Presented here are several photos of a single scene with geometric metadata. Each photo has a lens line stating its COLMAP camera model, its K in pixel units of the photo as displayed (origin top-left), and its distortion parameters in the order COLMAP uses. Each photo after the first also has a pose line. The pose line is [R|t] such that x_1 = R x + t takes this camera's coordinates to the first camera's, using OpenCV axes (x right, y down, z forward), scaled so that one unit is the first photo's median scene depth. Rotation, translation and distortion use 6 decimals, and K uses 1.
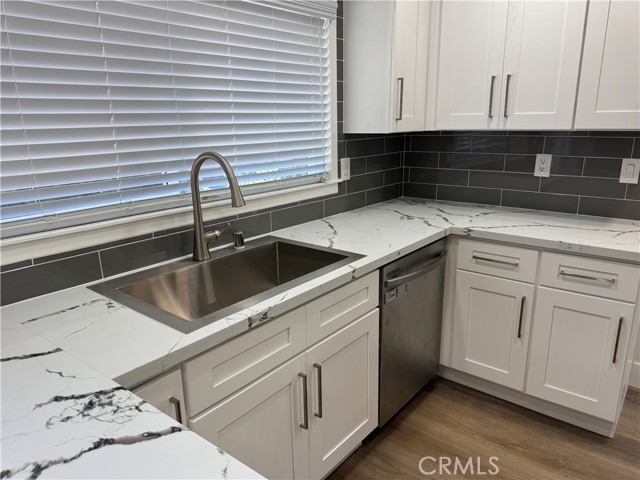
lens RADIAL K [[432.5, 0, 318.1], [0, 432.5, 252.2], [0, 0, 1]] dist [-0.000745, -0.001934]
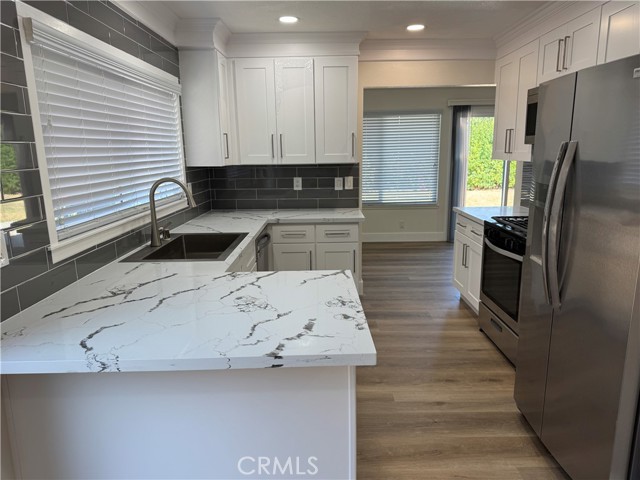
lens RADIAL K [[451.0, 0, 320.0], [0, 451.0, 240.0], [0, 0, 1]] dist [0.005085, 0.000622]
pose [[0.752808, -0.107832, 0.649347, -0.719731], [0.183636, 0.981729, -0.049867, 0.153646], [-0.632105, 0.156784, 0.758855, -0.488283]]
